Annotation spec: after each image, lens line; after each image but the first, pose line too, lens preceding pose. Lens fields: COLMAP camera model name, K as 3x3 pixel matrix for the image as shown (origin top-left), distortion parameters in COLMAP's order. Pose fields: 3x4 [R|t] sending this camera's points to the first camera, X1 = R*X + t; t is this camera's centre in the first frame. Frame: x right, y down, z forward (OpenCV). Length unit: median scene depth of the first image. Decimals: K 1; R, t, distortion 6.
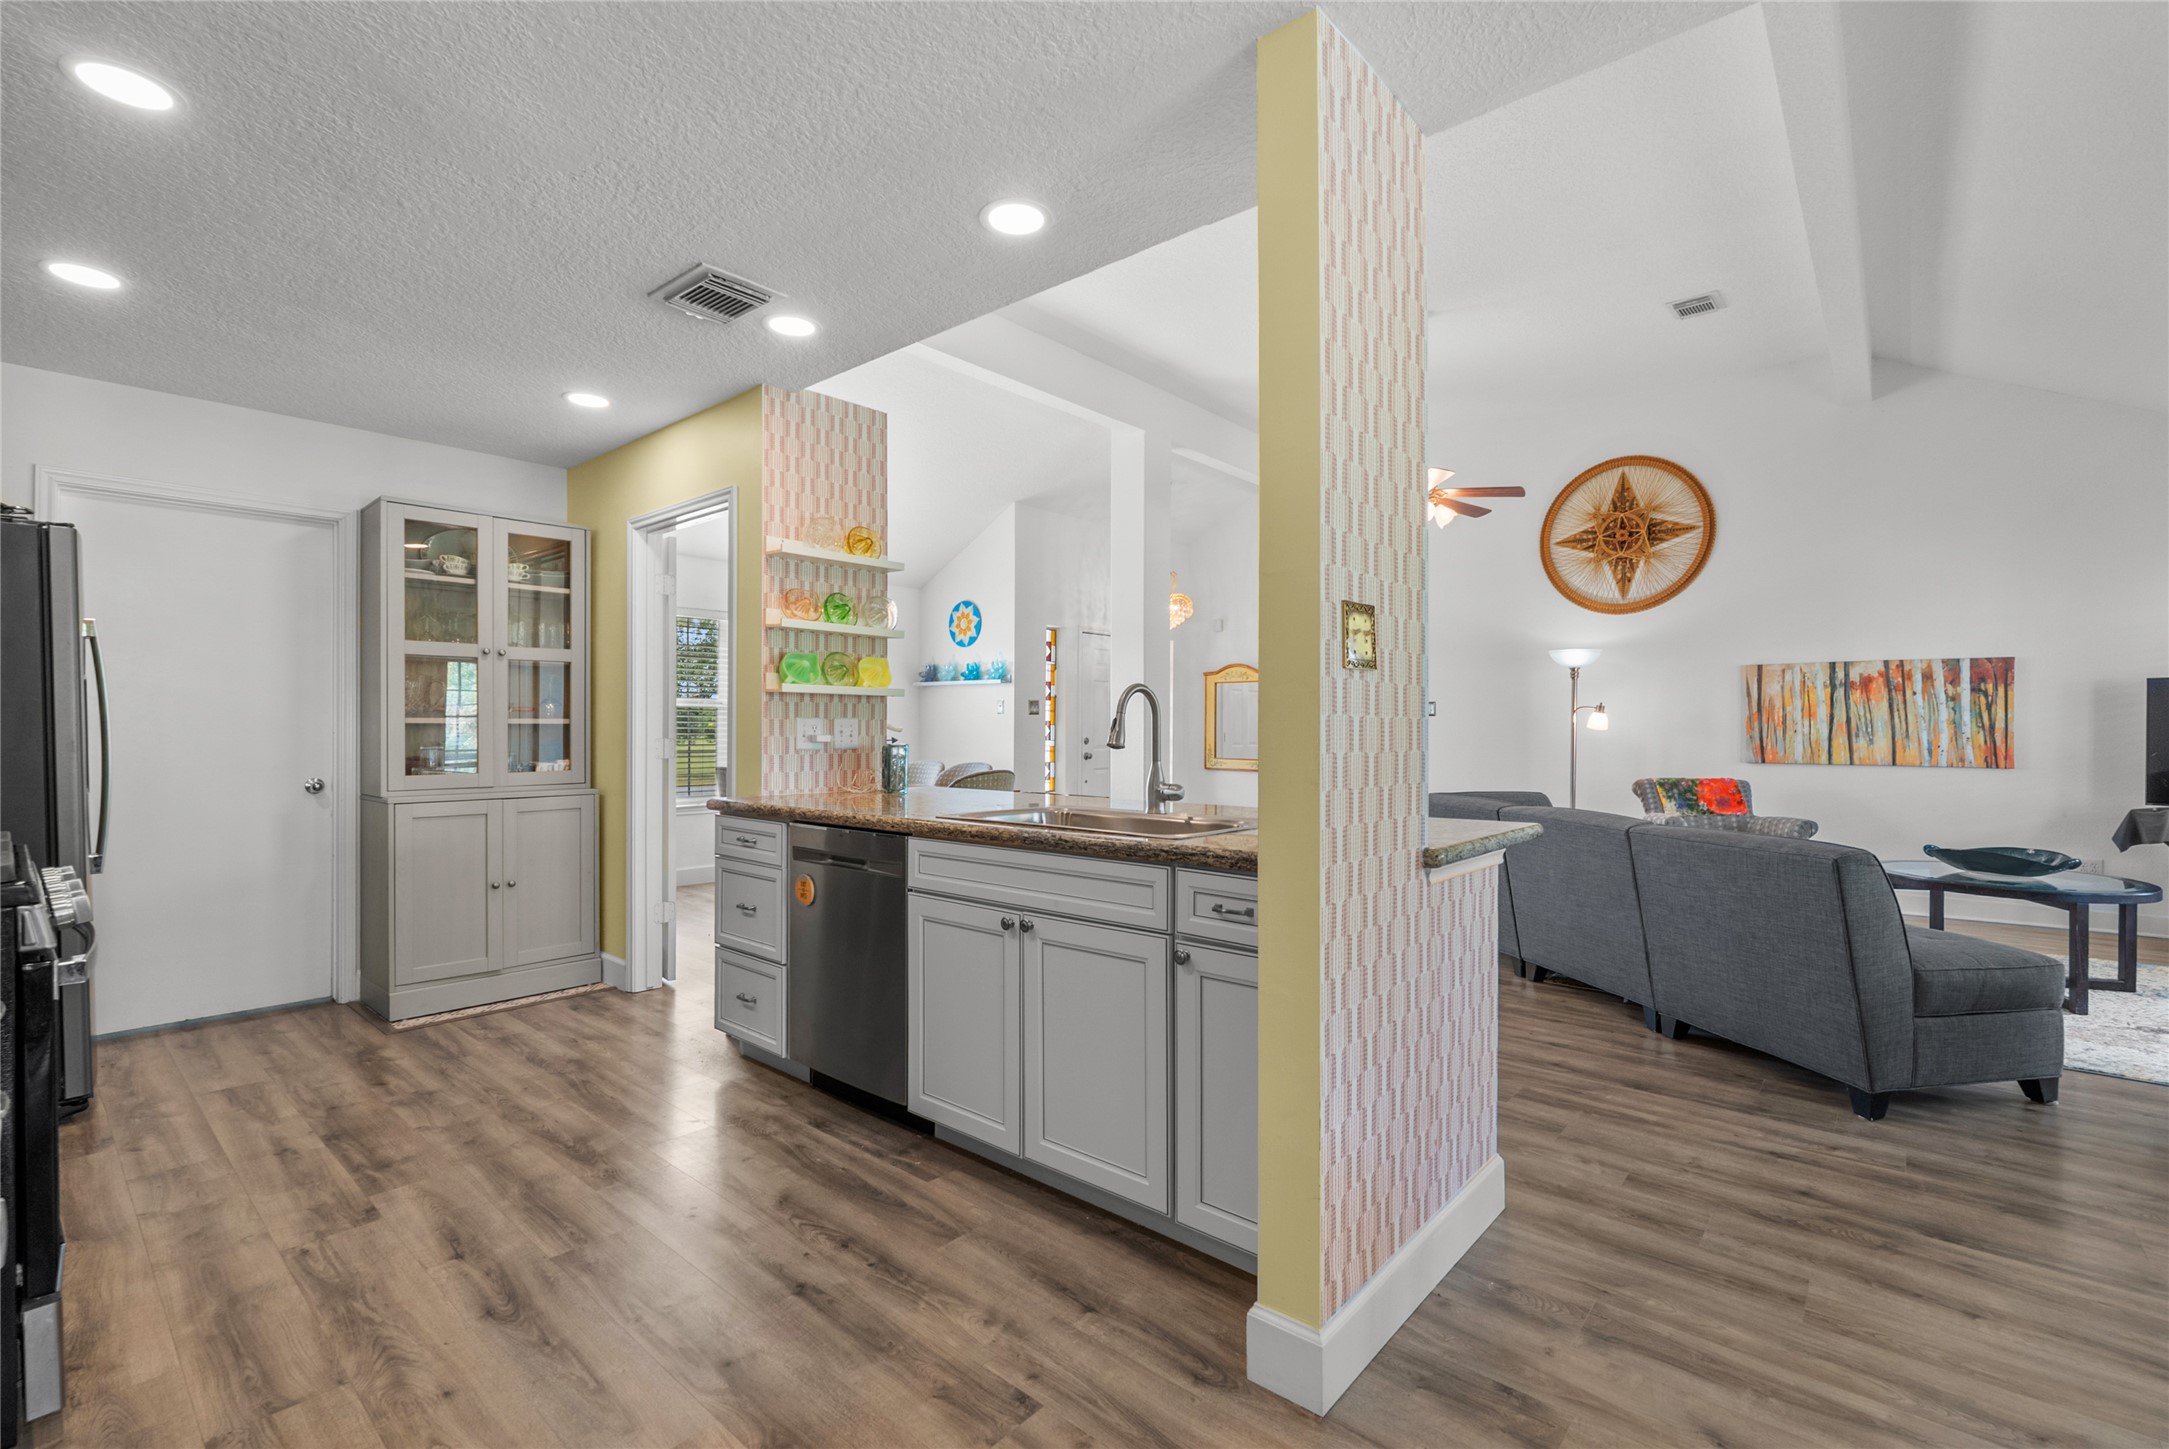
lens RADIAL K [[954.6, 0, 1091.8], [0, 954.6, 727.6], [0, 0, 1]] dist [-0.004252, 0.000603]
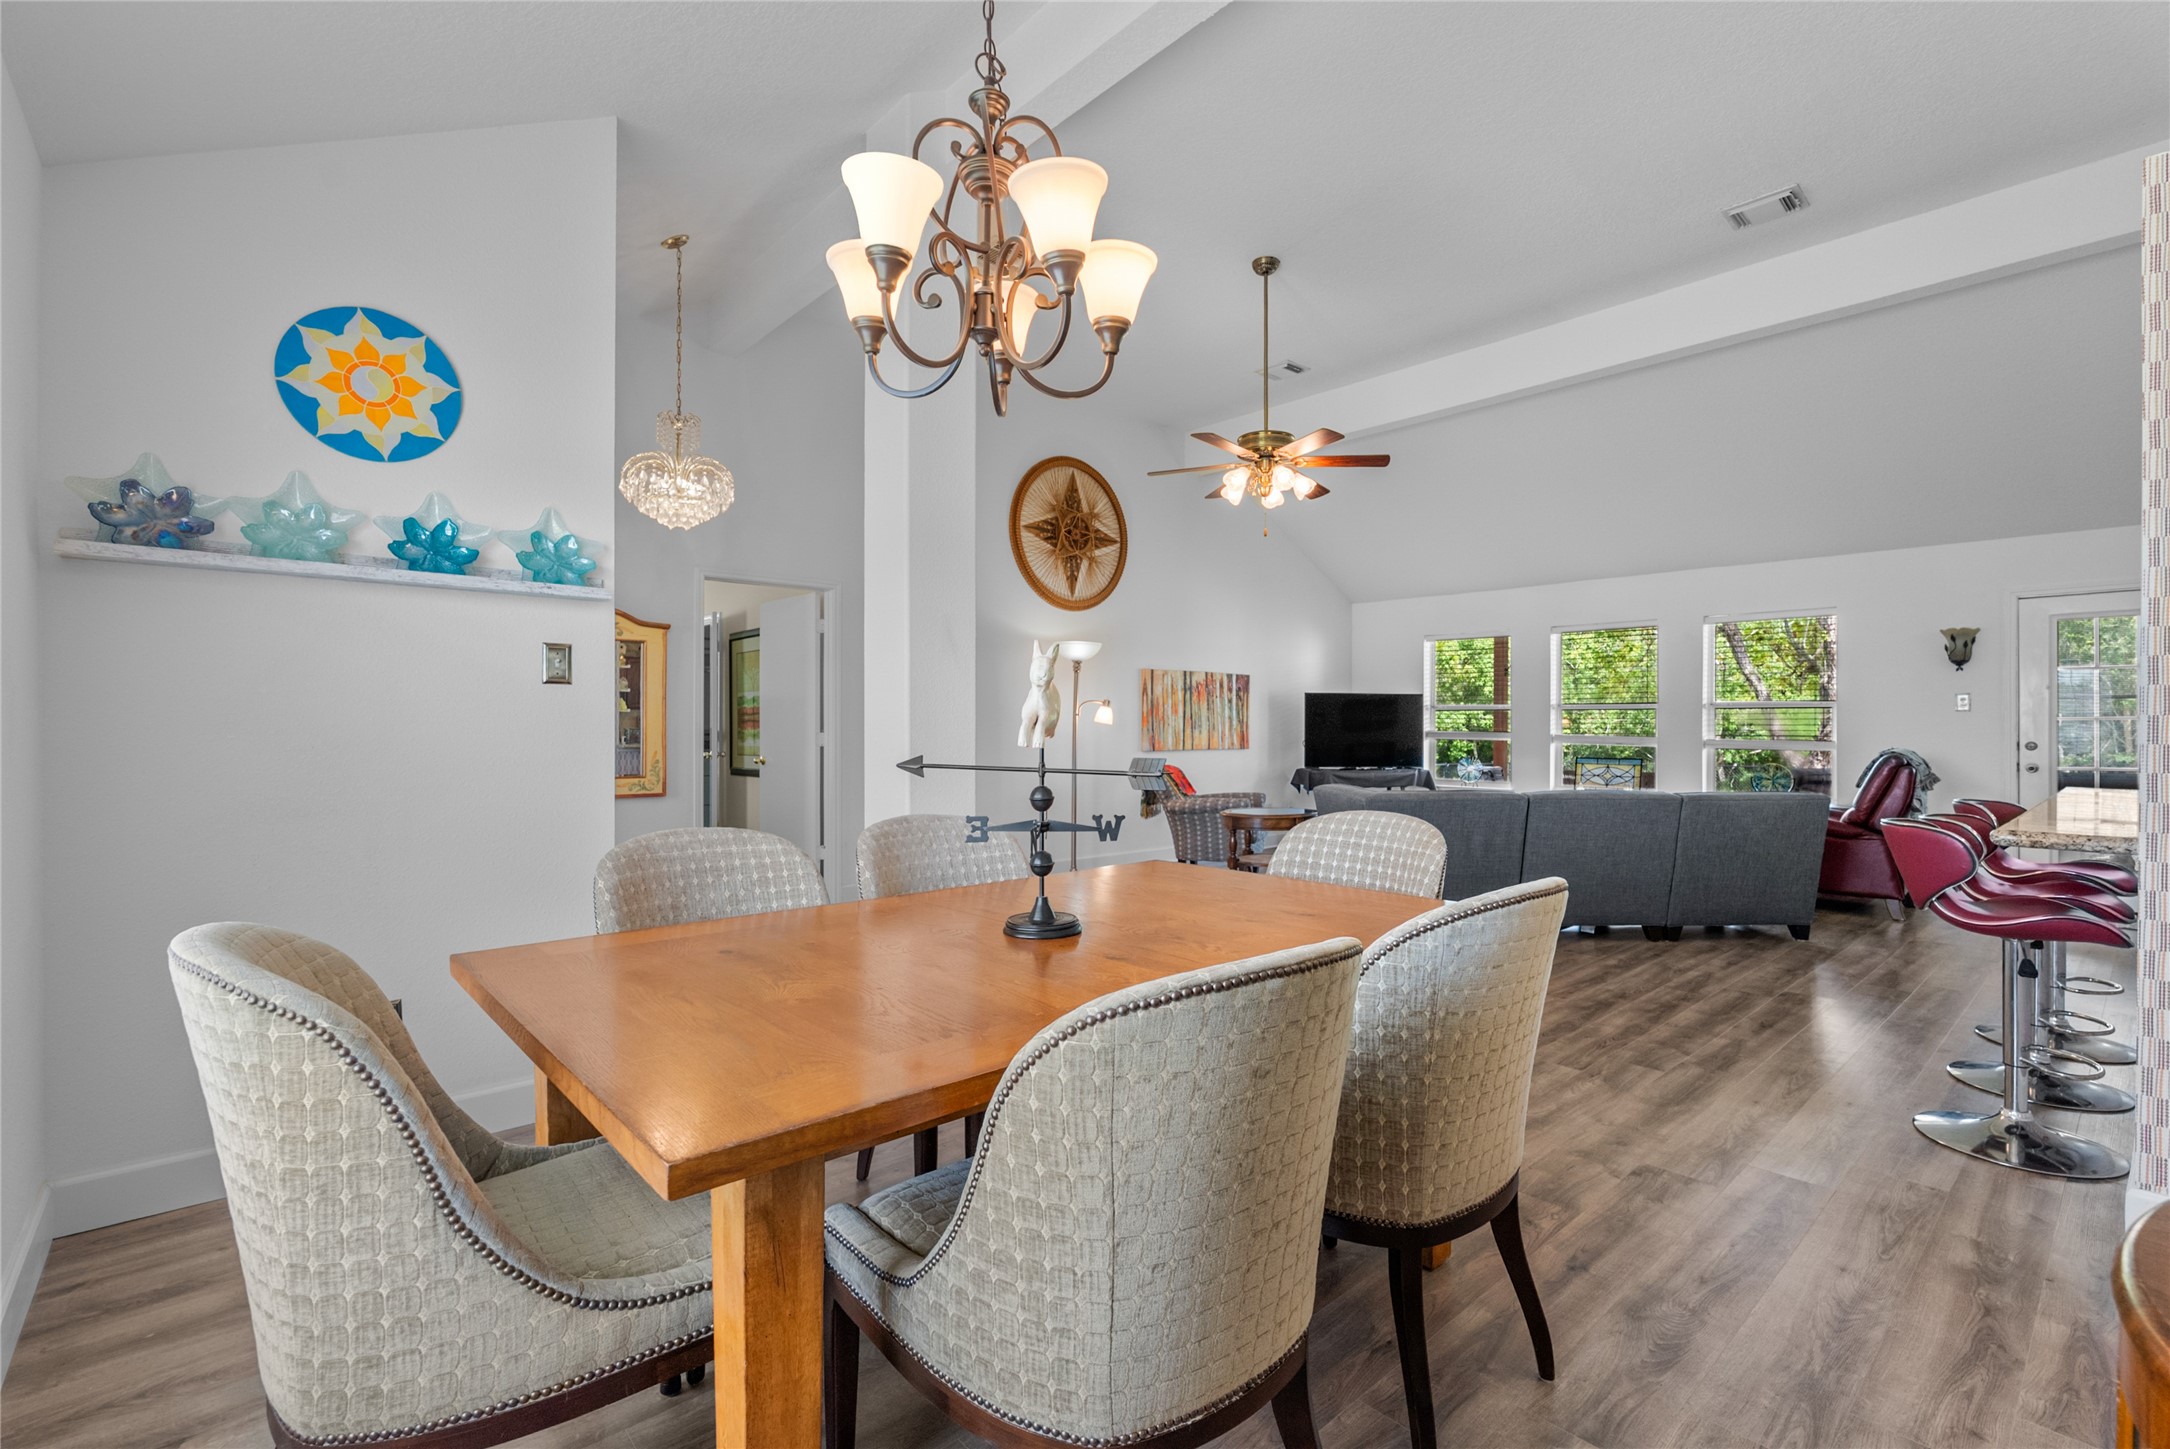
lens RADIAL K [[961.7, 0, 1085.0], [0, 961.7, 724.5], [0, 0, 1]] dist [-0.017116, -0.000050]
pose [[0.139232, -0.003891, 0.990252, -0.847215], [-0.004597, 0.999979, 0.004576, -0.002378], [-0.990249, -0.005189, 0.139211, 1.519382]]
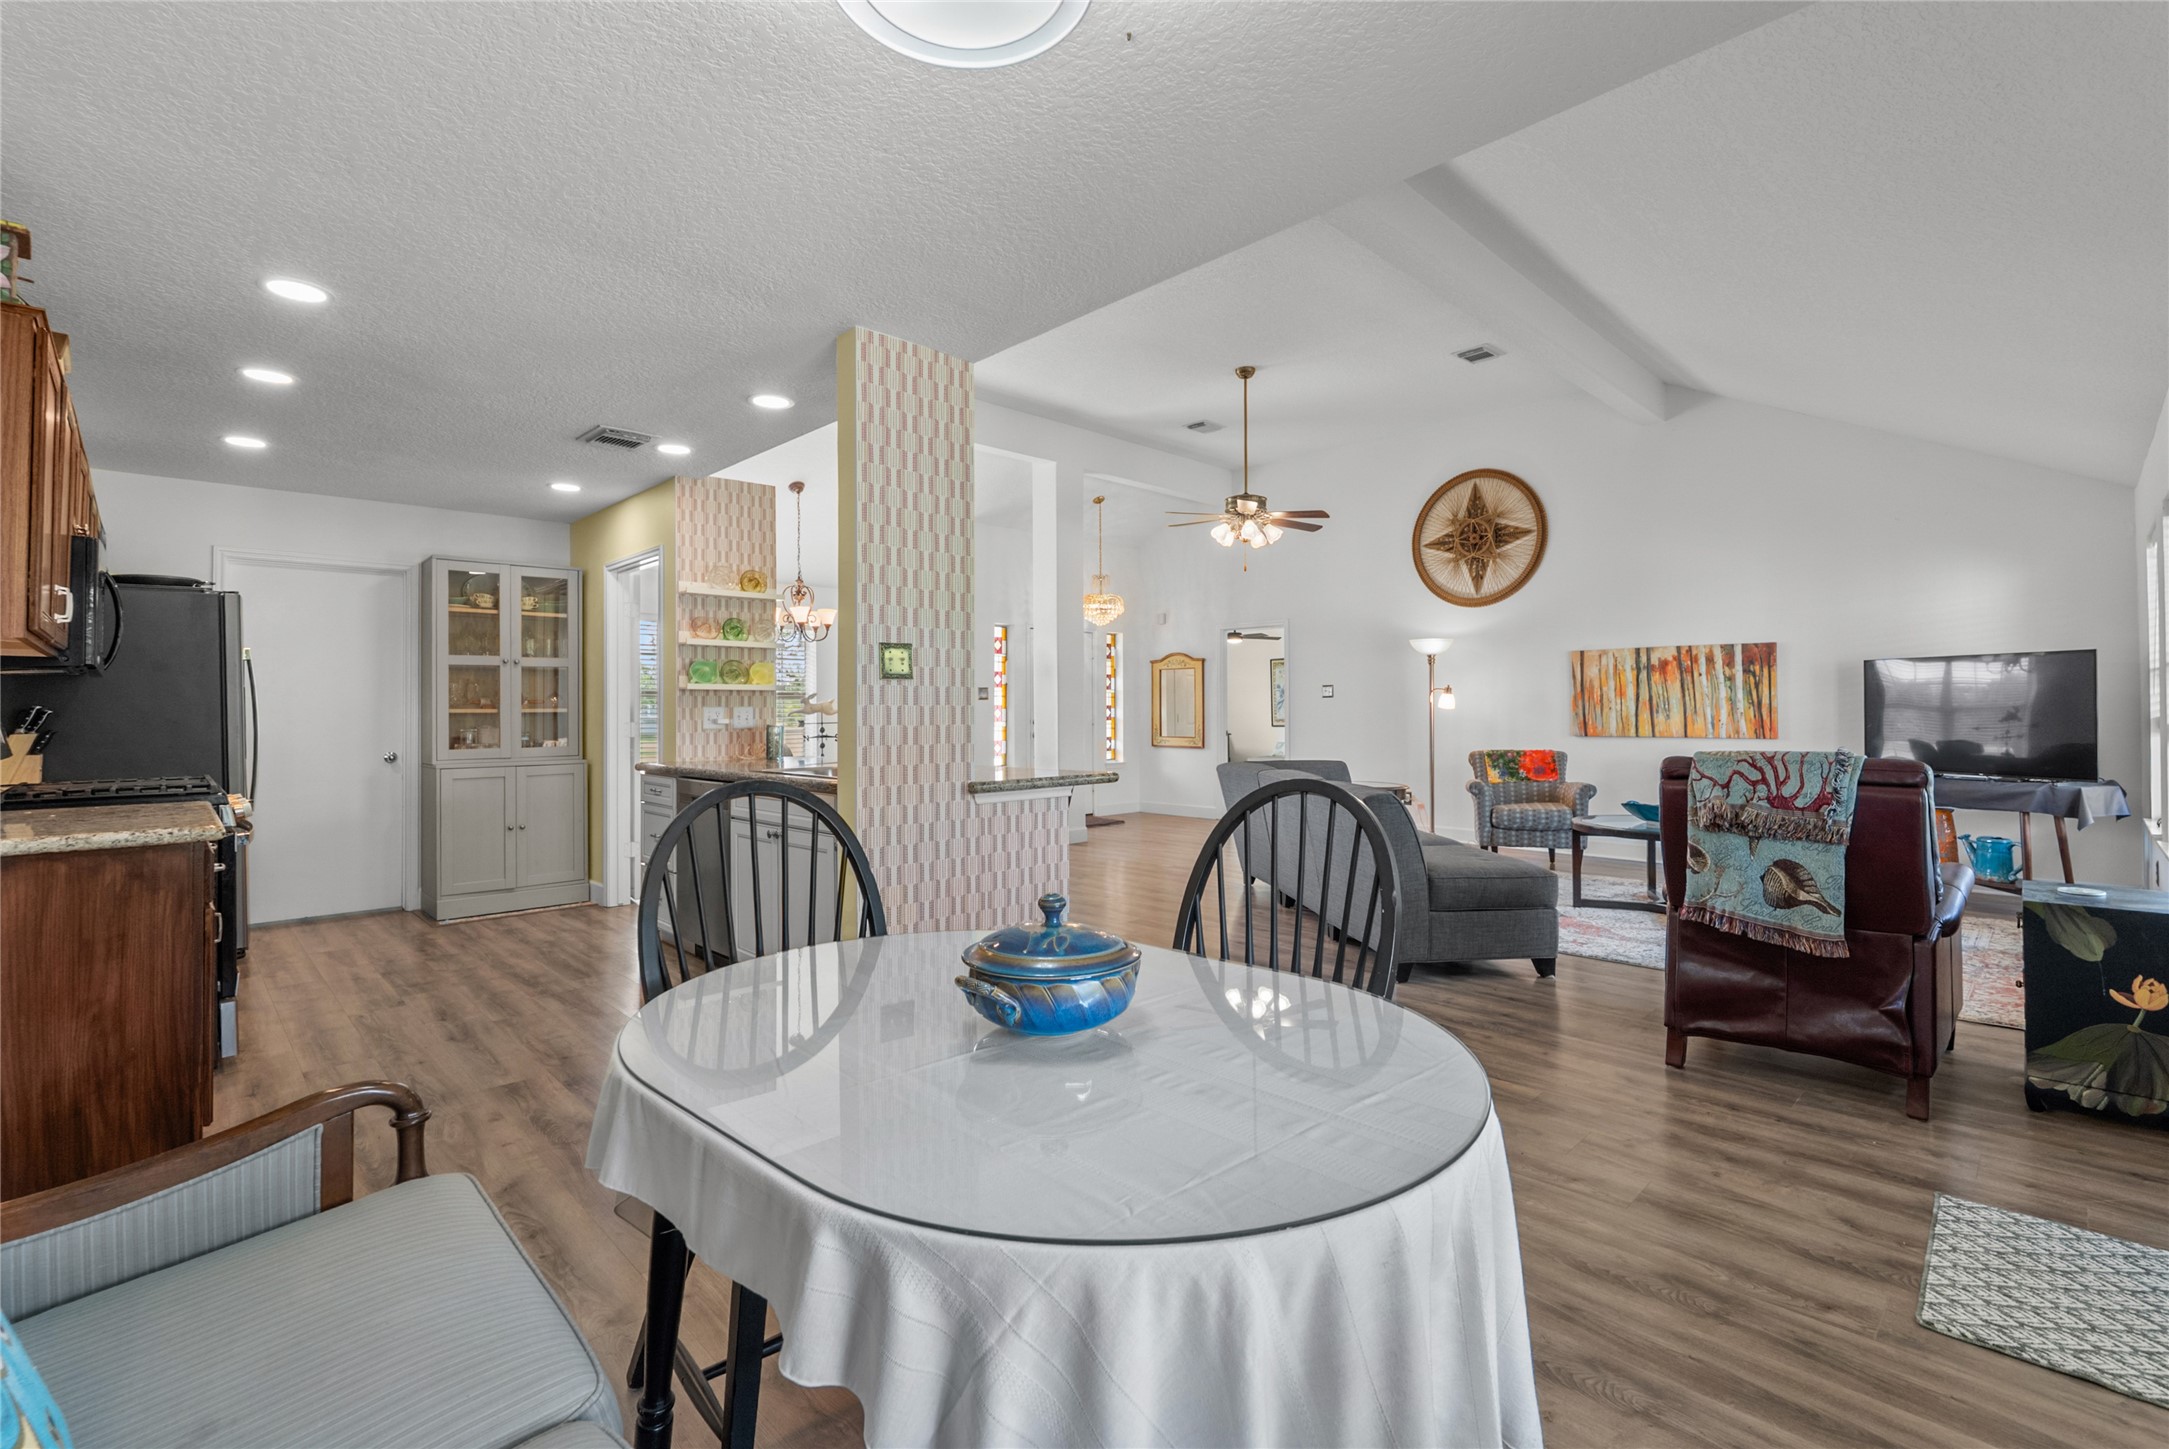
lens RADIAL K [[967.3, 0, 1091.1], [0, 967.3, 696.7], [0, 0, 1]] dist [-0.001663, -0.000217]
pose [[0.996079, -0.010578, -0.087831, 0.355763], [0.009387, 0.999859, -0.013955, 0.000163], [0.087966, 0.013076, 0.996038, -0.349484]]
